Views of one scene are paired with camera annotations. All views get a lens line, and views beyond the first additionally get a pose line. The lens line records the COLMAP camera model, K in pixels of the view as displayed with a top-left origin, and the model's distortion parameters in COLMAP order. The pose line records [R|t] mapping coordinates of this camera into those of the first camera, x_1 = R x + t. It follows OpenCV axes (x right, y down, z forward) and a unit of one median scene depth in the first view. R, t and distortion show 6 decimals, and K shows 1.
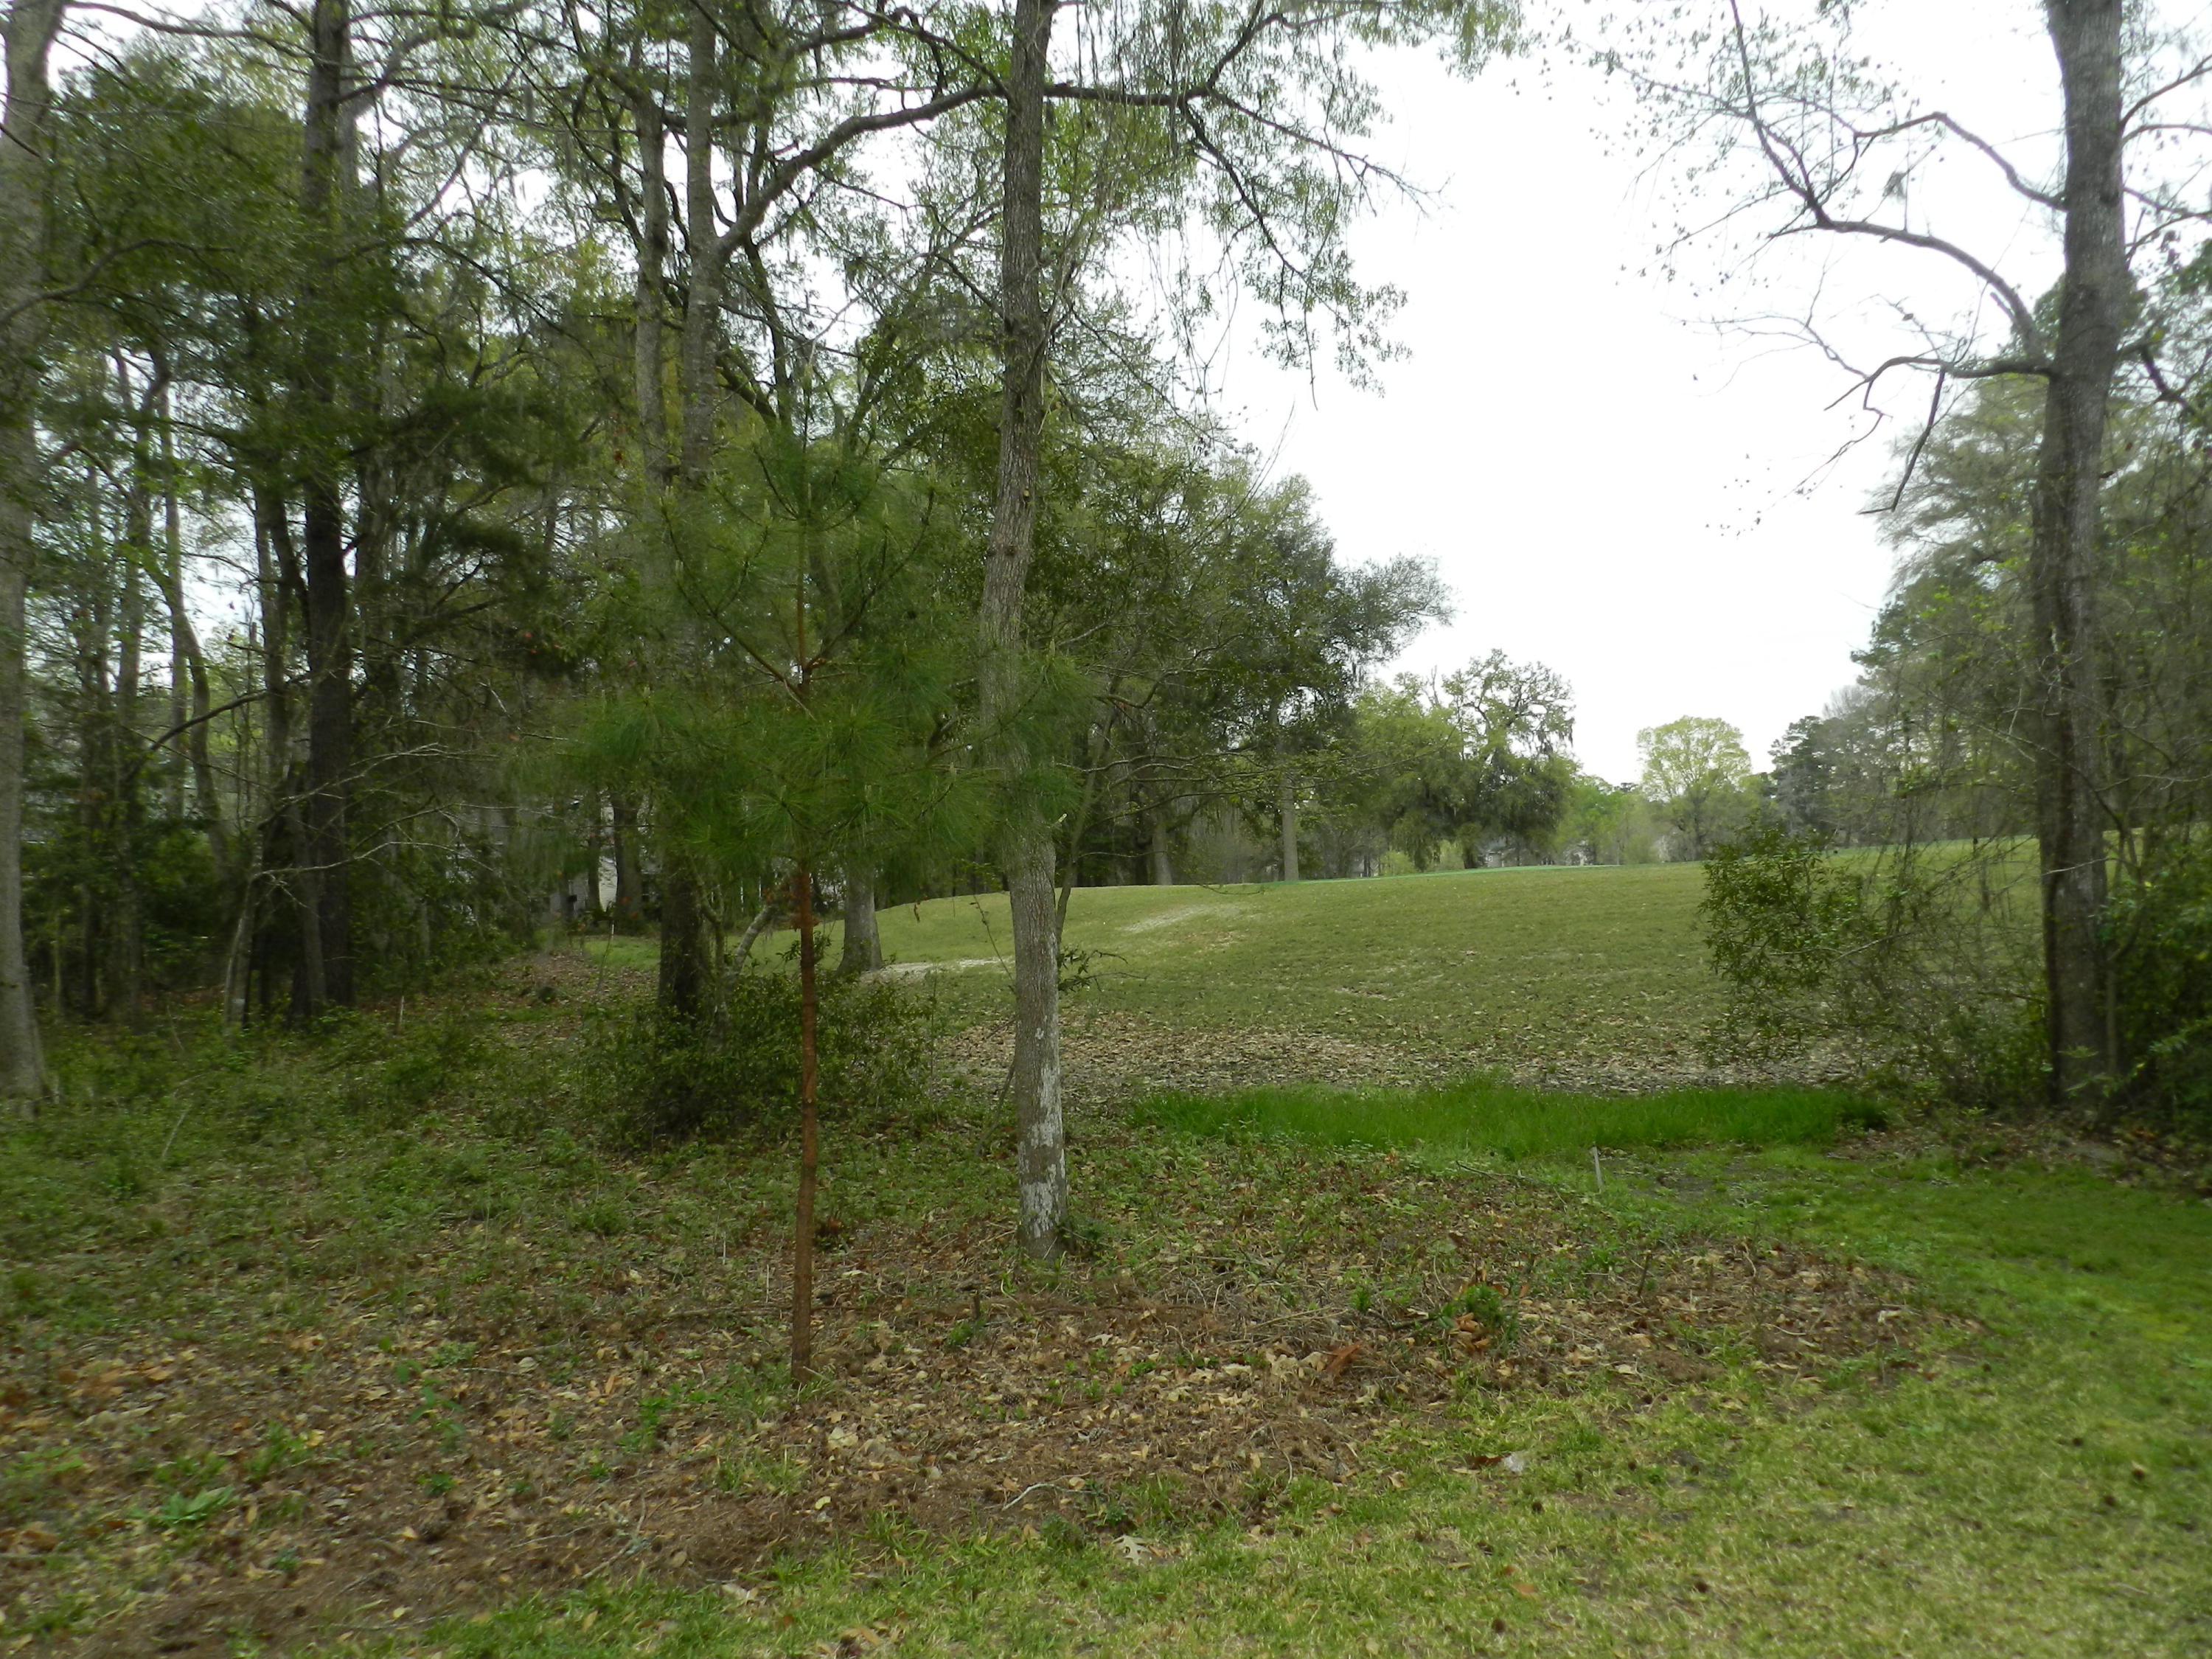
lens RADIAL K [[1661.8, 0, 1097.9], [0, 1661.8, 820.0], [0, 0, 1]] dist [-0.003948, -0.010174]
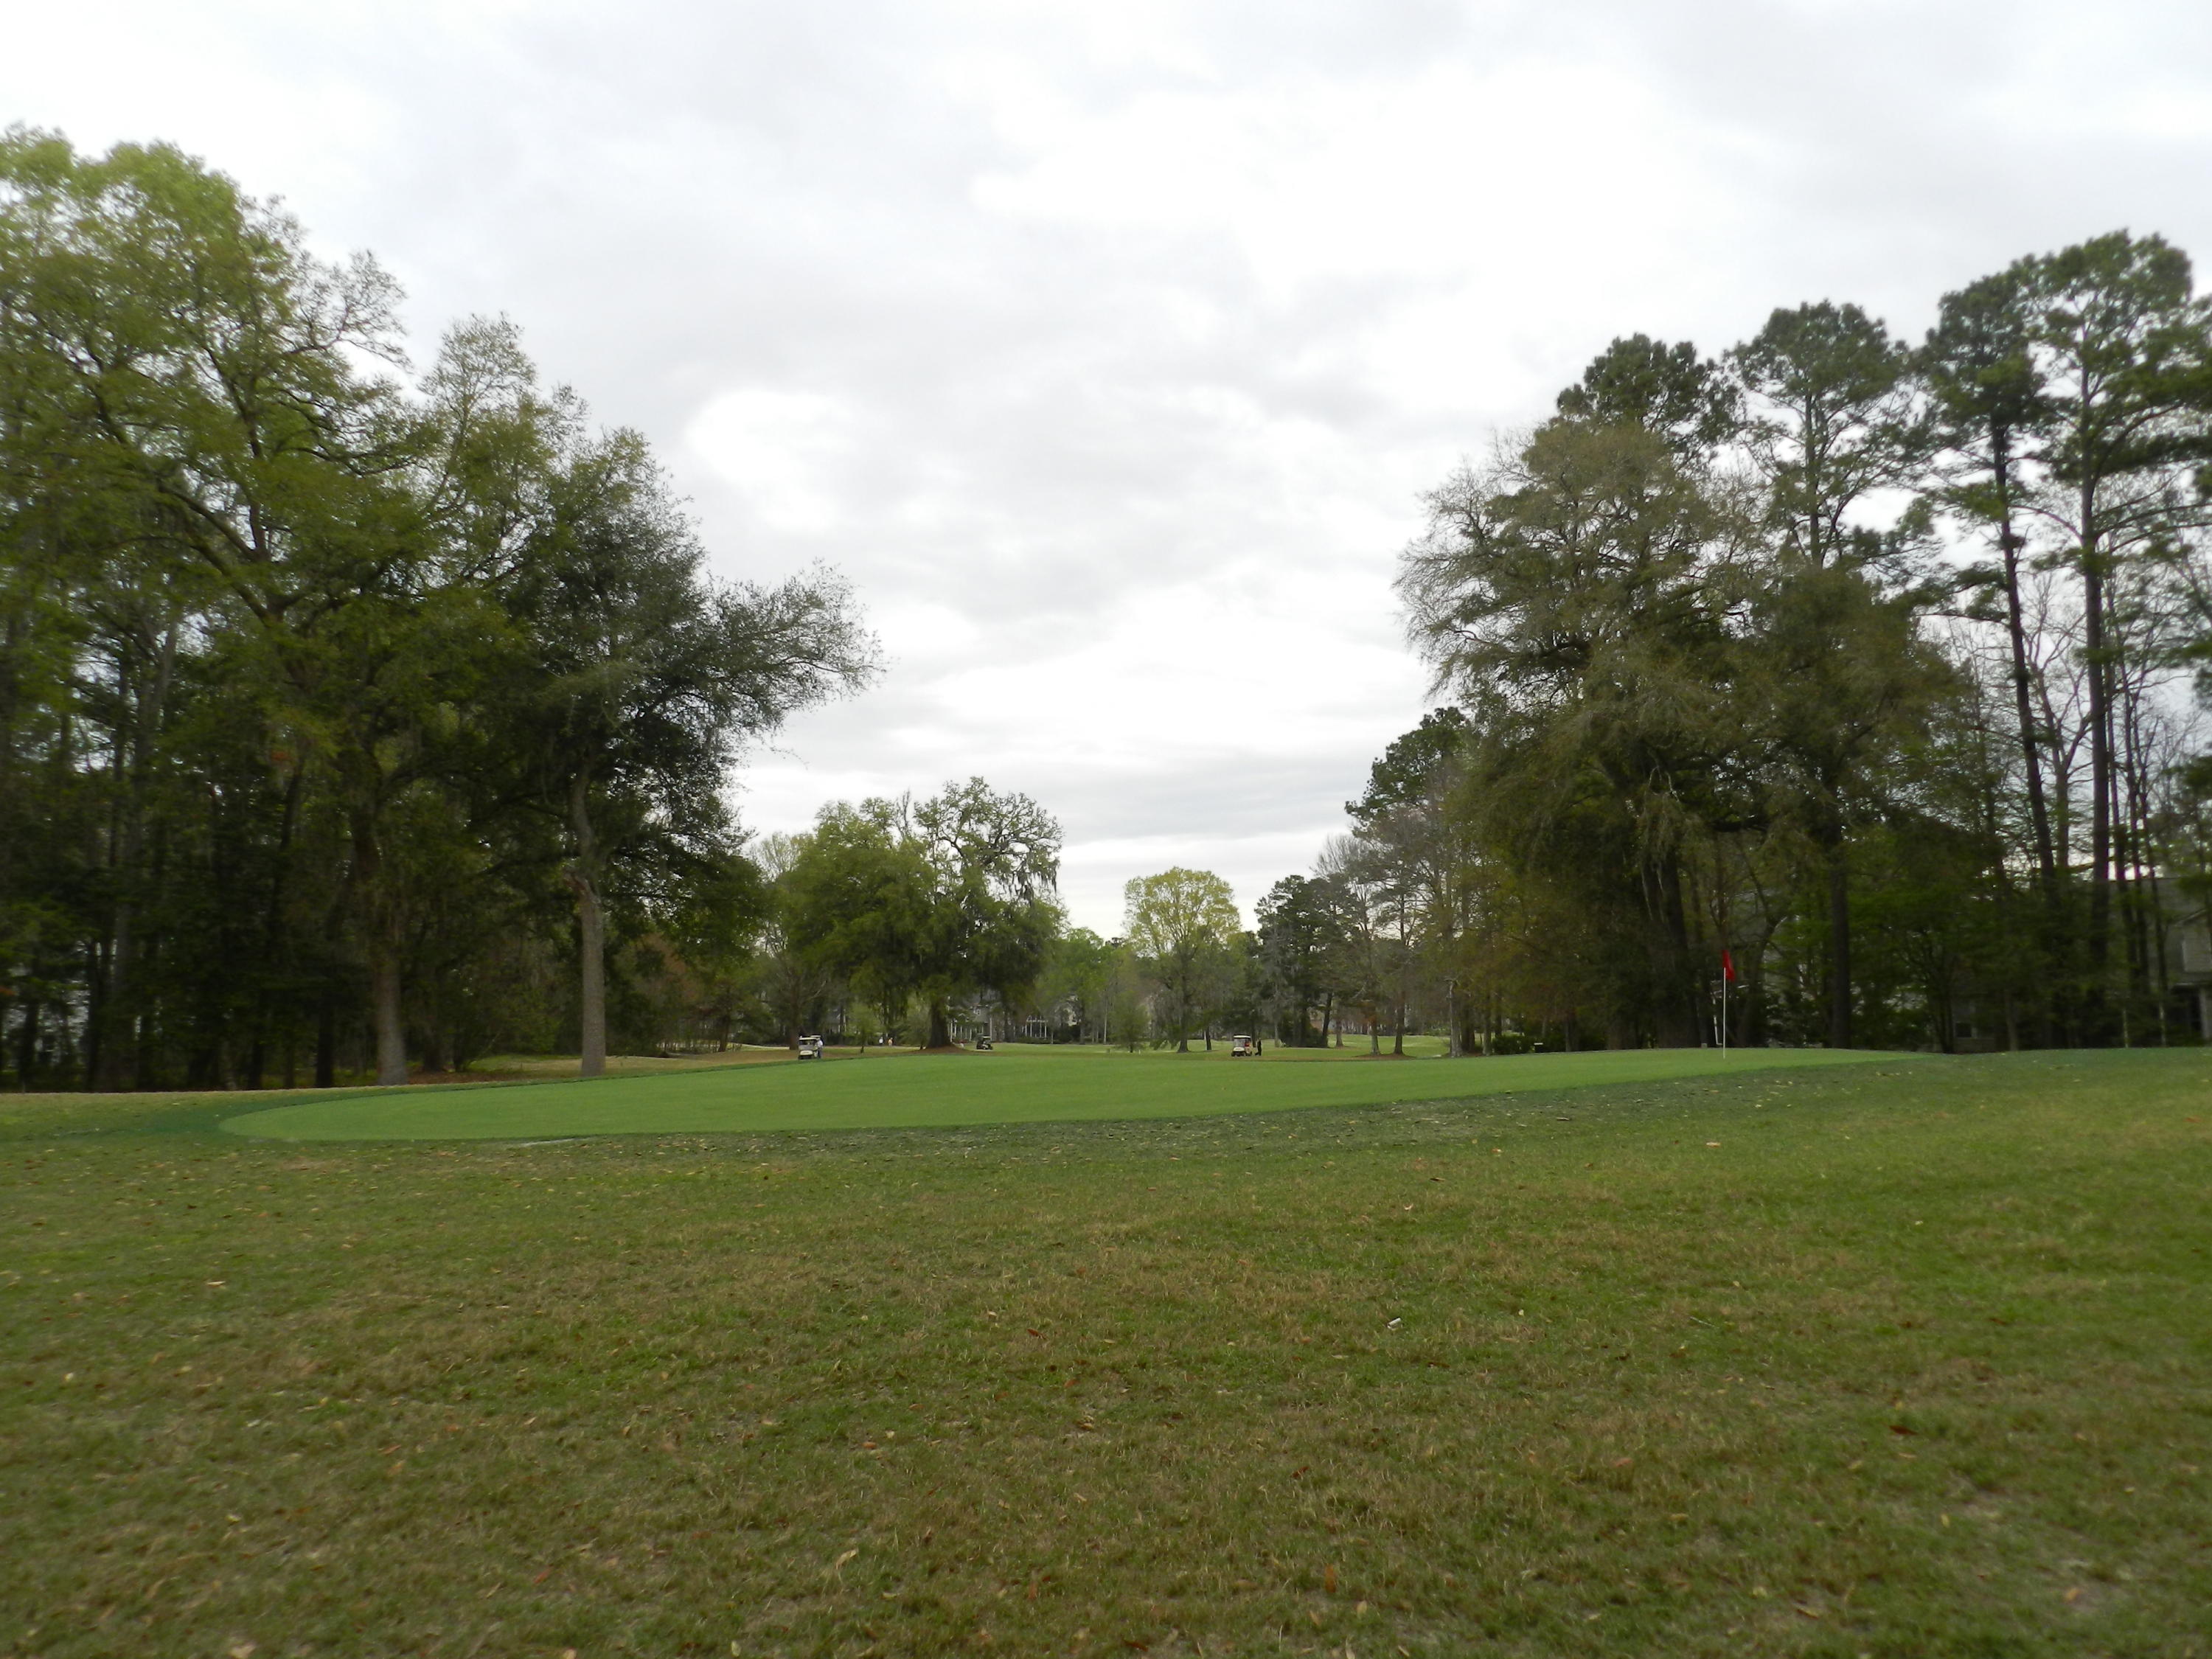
lens RADIAL K [[1661.8, 0, 1109.4], [0, 1661.8, 830.2], [0, 0, 1]] dist [-0.003948, -0.010174]
pose [[0.954228, 0.056662, 0.293664, 0.048580], [-0.032347, 0.995682, -0.087008, -0.000248], [-0.297326, 0.073527, 0.951941, 0.136985]]
